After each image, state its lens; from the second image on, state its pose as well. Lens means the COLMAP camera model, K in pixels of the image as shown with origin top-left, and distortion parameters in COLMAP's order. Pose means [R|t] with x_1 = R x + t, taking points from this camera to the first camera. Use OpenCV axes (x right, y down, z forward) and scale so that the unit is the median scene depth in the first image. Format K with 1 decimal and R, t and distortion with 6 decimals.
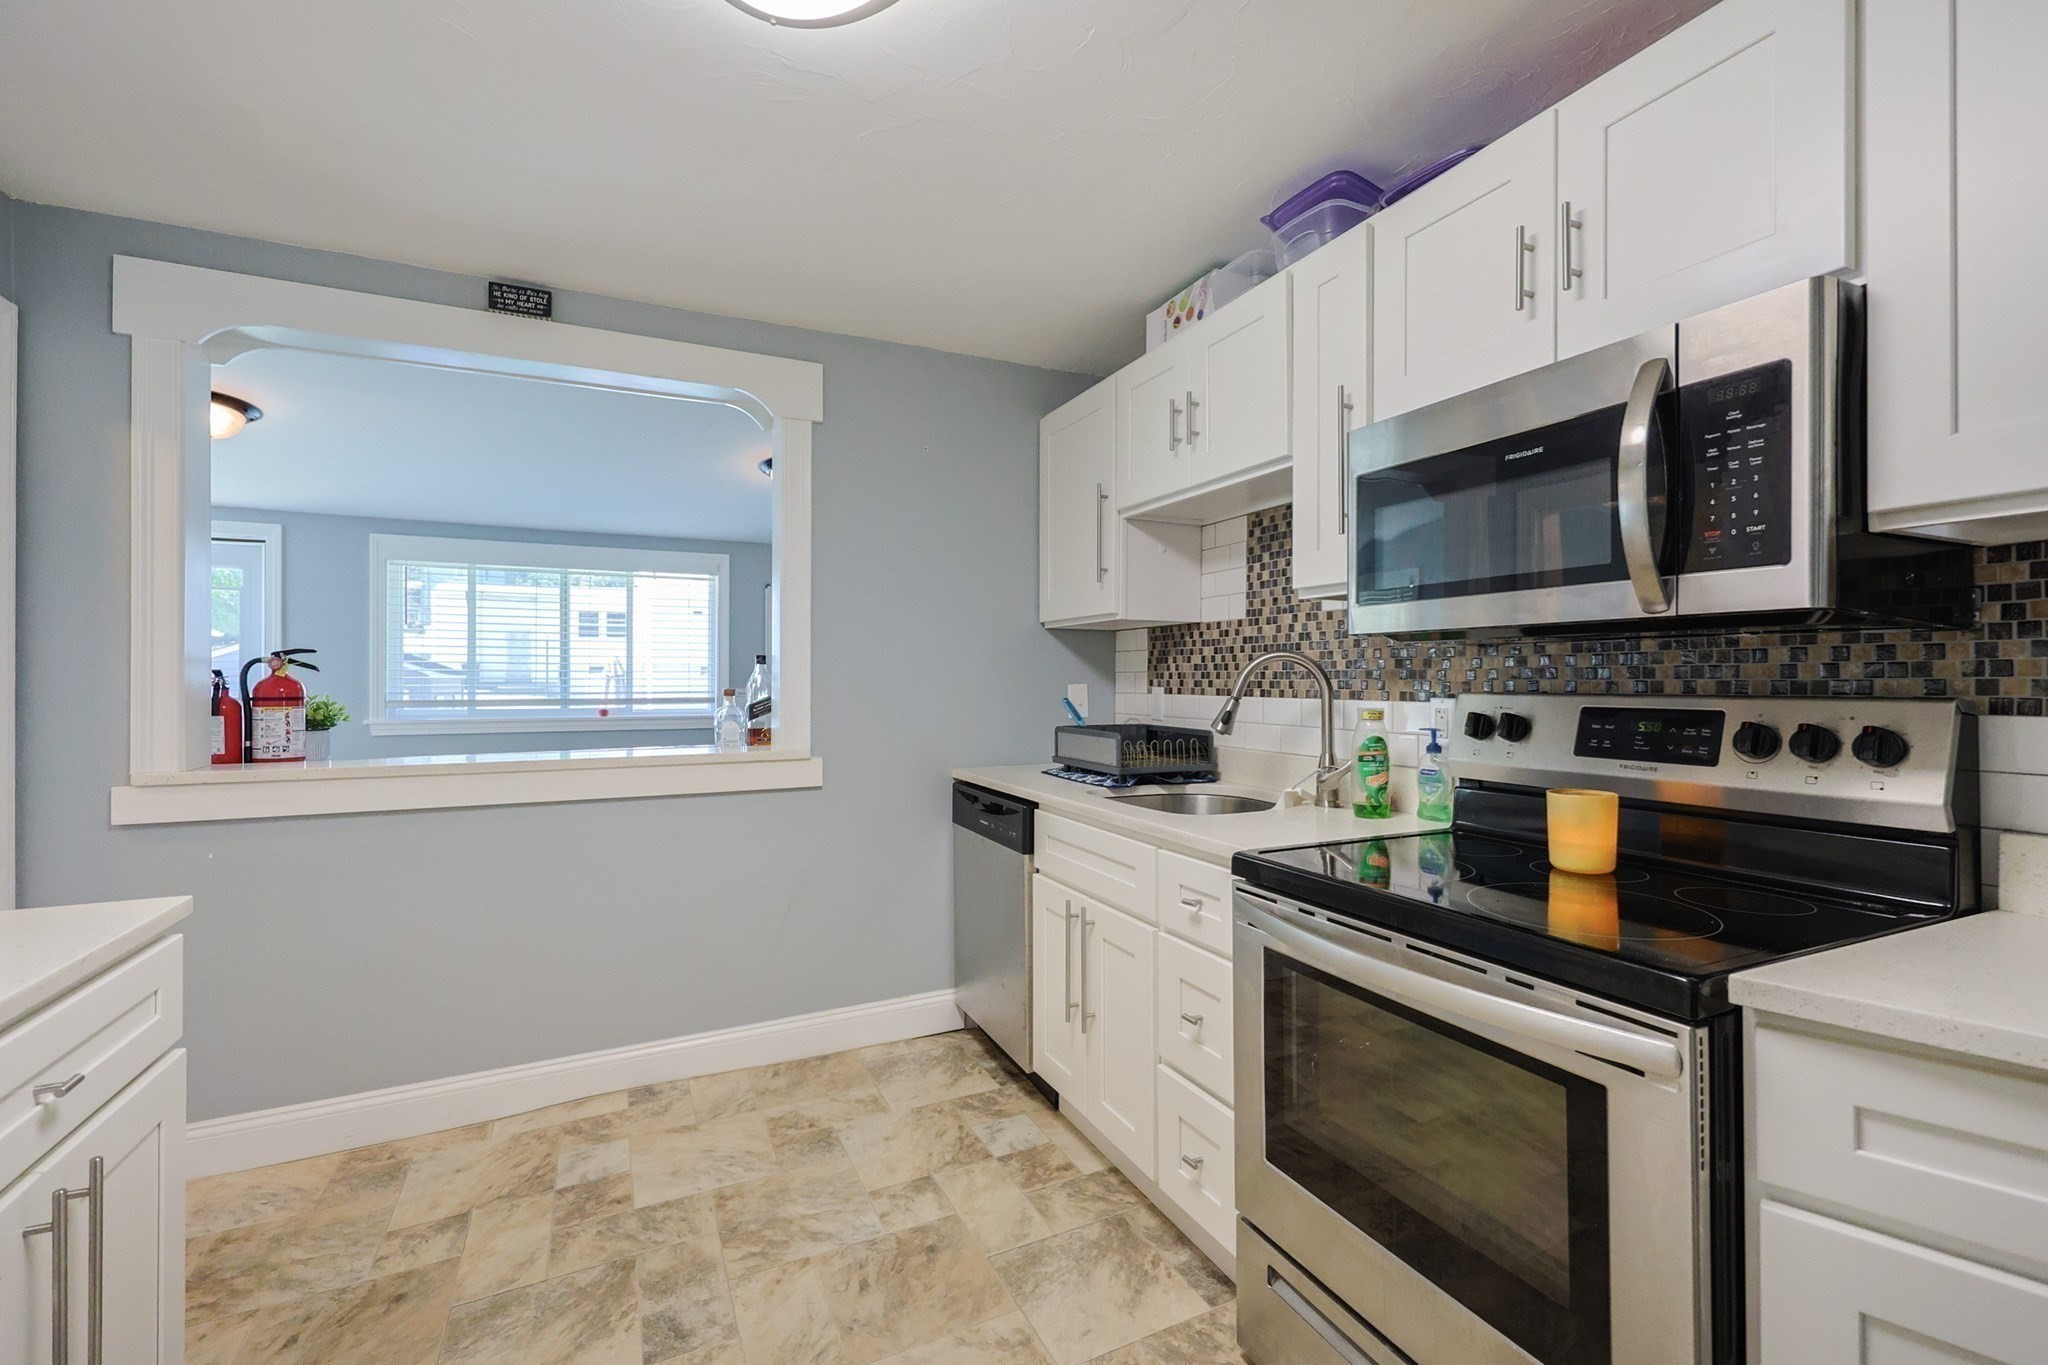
lens RADIAL K [[879.8, 0, 1021.3], [0, 879.8, 660.1], [0, 0, 1]] dist [0.007729, -0.000278]
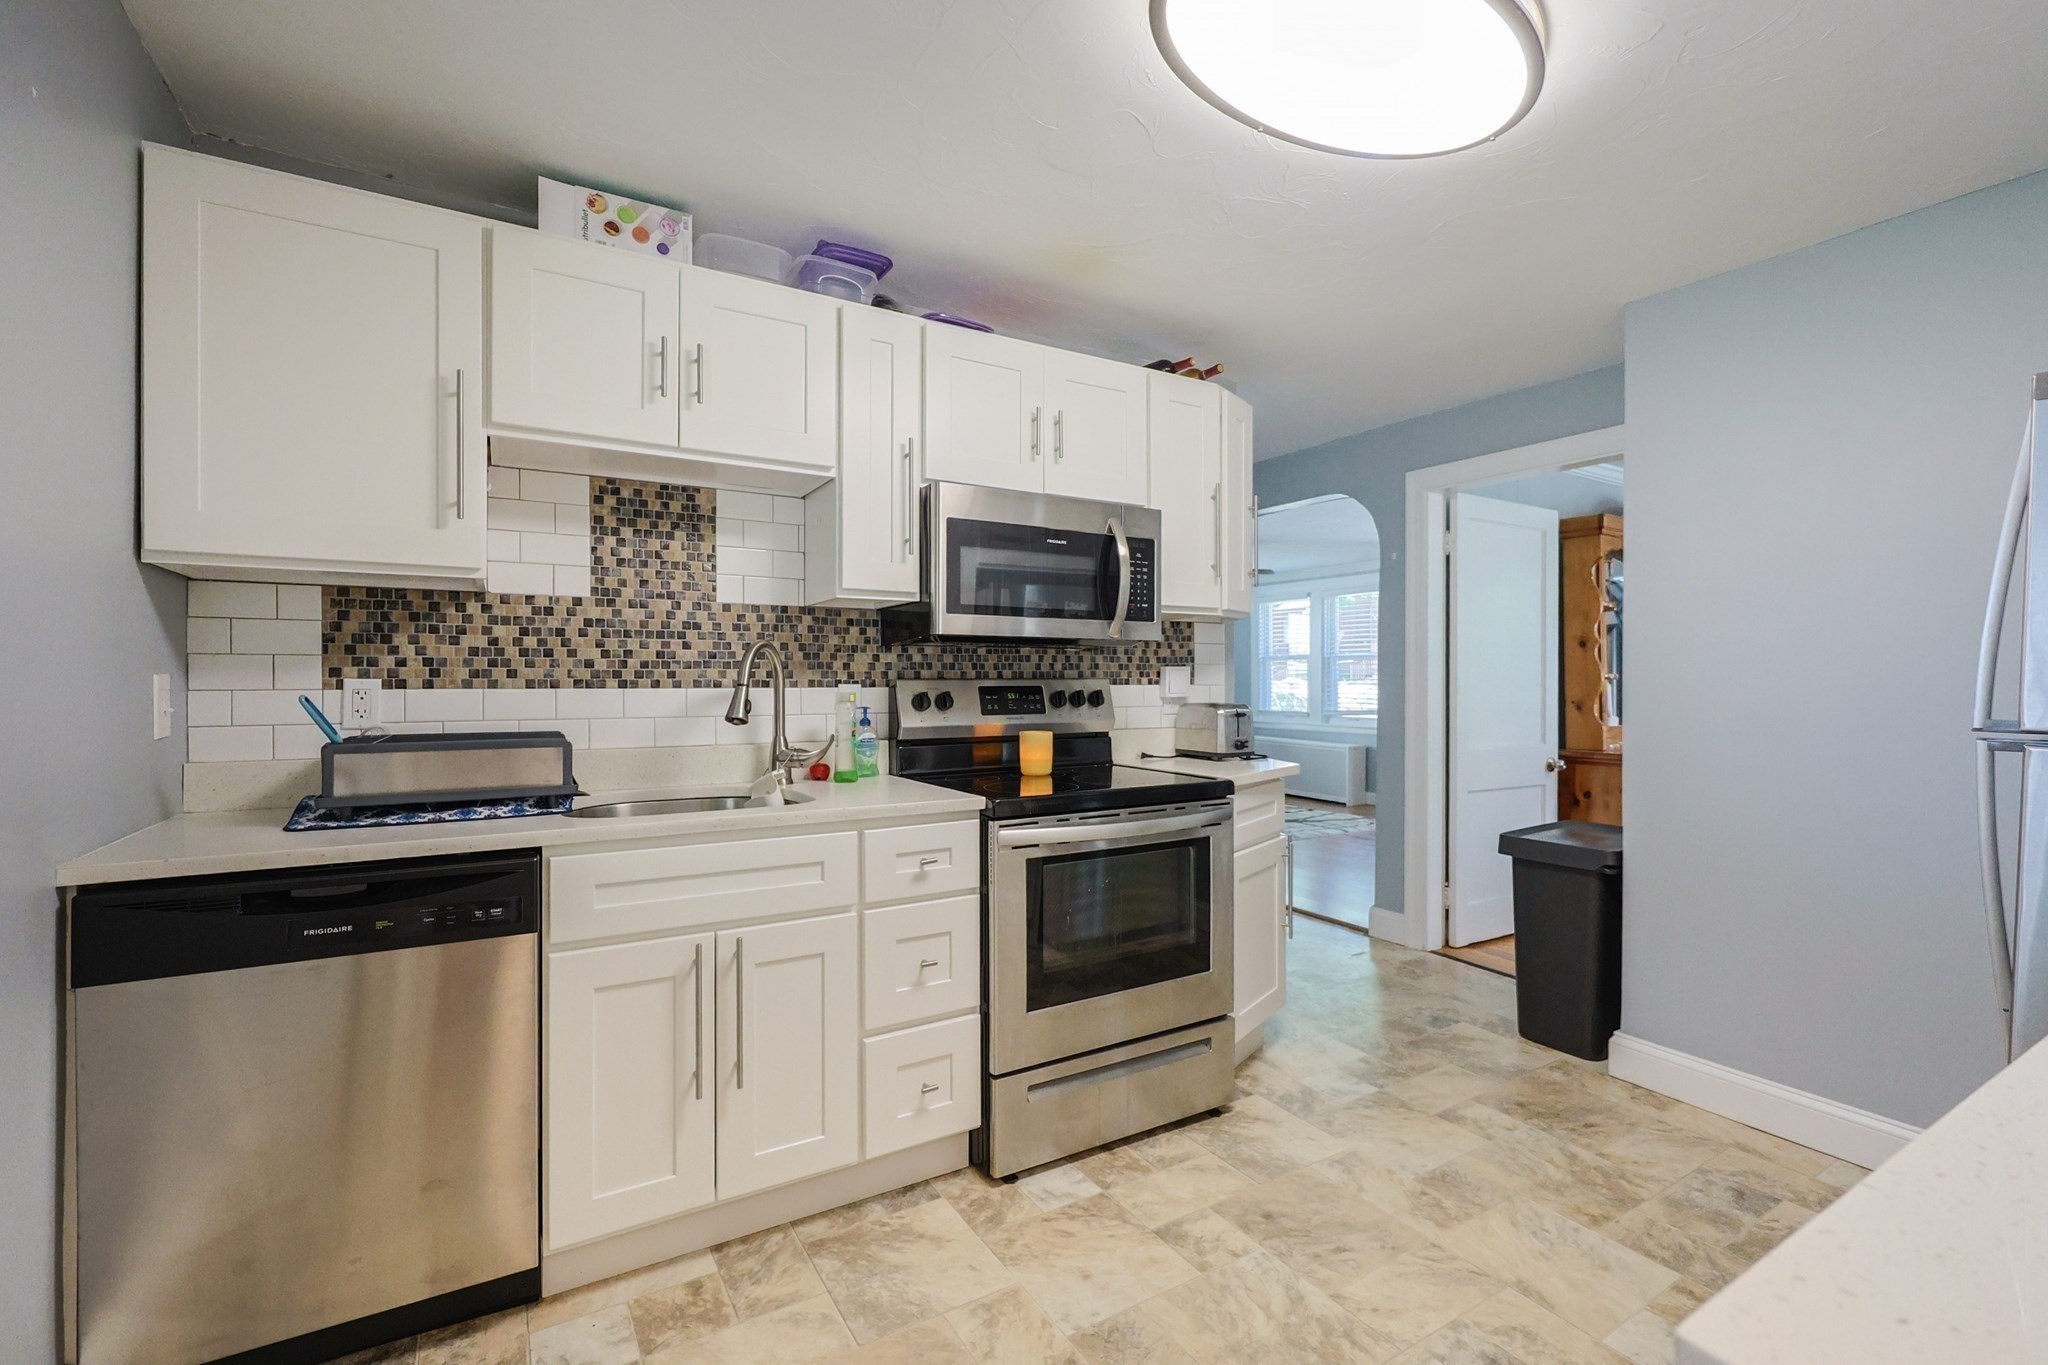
lens RADIAL K [[879.8, 0, 1059.9], [0, 879.8, 662.2], [0, 0, 1]] dist [0.007729, -0.000278]
pose [[-0.114240, 0.023732, 0.993170, -1.183172], [-0.018212, 0.999497, -0.025978, 0.054275], [-0.993286, -0.021055, -0.113751, 1.186363]]
